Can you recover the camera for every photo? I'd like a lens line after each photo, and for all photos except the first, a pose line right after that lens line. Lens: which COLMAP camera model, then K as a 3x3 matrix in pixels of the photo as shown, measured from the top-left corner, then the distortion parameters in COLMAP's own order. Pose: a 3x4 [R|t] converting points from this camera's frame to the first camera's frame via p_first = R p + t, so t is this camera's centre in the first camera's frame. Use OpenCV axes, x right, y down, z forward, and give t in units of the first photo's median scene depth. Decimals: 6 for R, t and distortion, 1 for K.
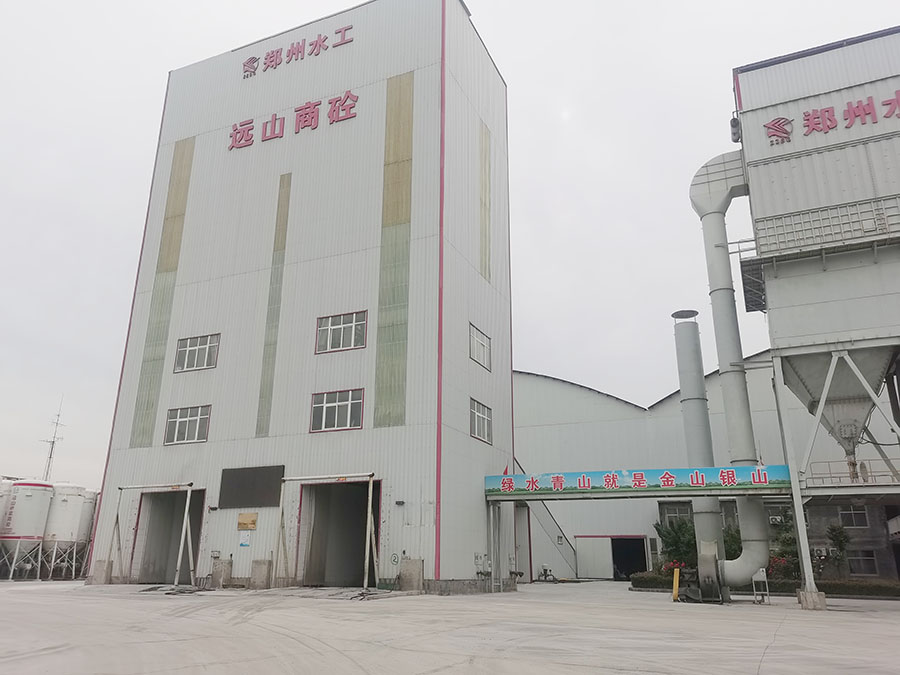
lens RADIAL K [[691.5, 0, 452.3], [0, 691.5, 337.1], [0, 0, 1]] dist [0.047443, -0.031922]
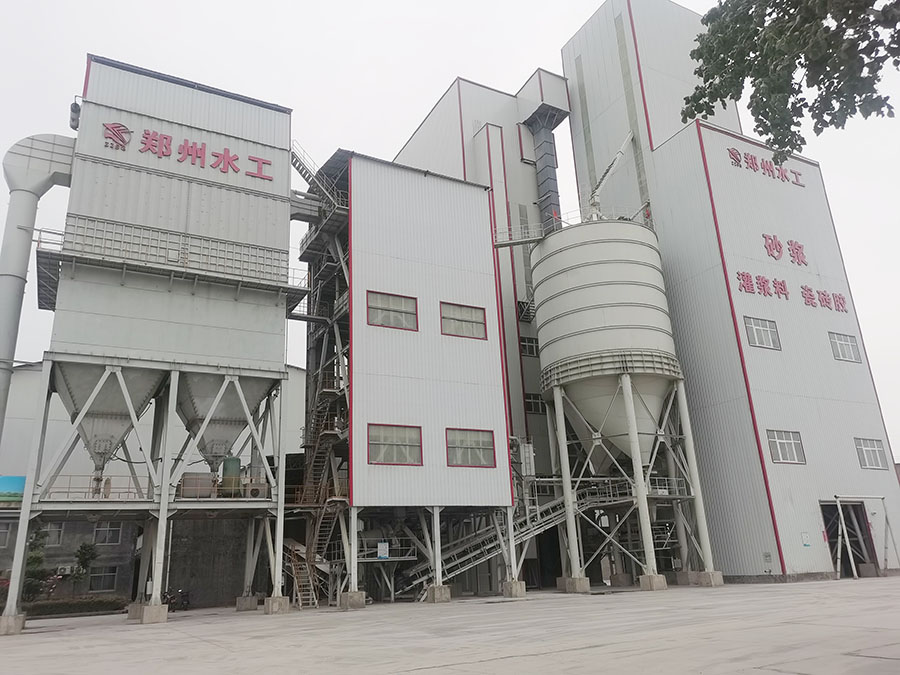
lens RADIAL K [[691.5, 0, 448.7], [0, 691.5, 337.7], [0, 0, 1]] dist [0.047443, -0.031922]
pose [[0.608944, 0.217343, 0.762856, 0.064337], [-0.199419, 0.972787, -0.117969, 0.002279], [-0.767736, -0.080291, 0.635716, -0.000522]]
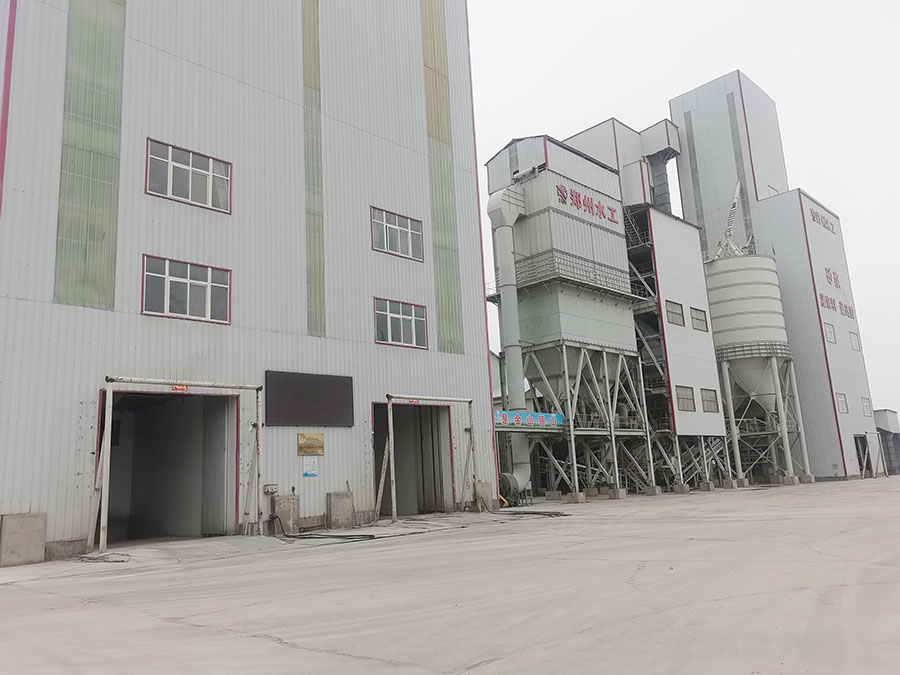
lens RADIAL K [[691.5, 0, 449.0], [0, 691.5, 335.2], [0, 0, 1]] dist [0.047443, -0.031922]
pose [[0.360061, 0.163564, 0.918479, -0.918166], [-0.240022, 0.967611, -0.078220, 0.168180], [-0.901524, -0.192291, 0.387658, 0.579183]]
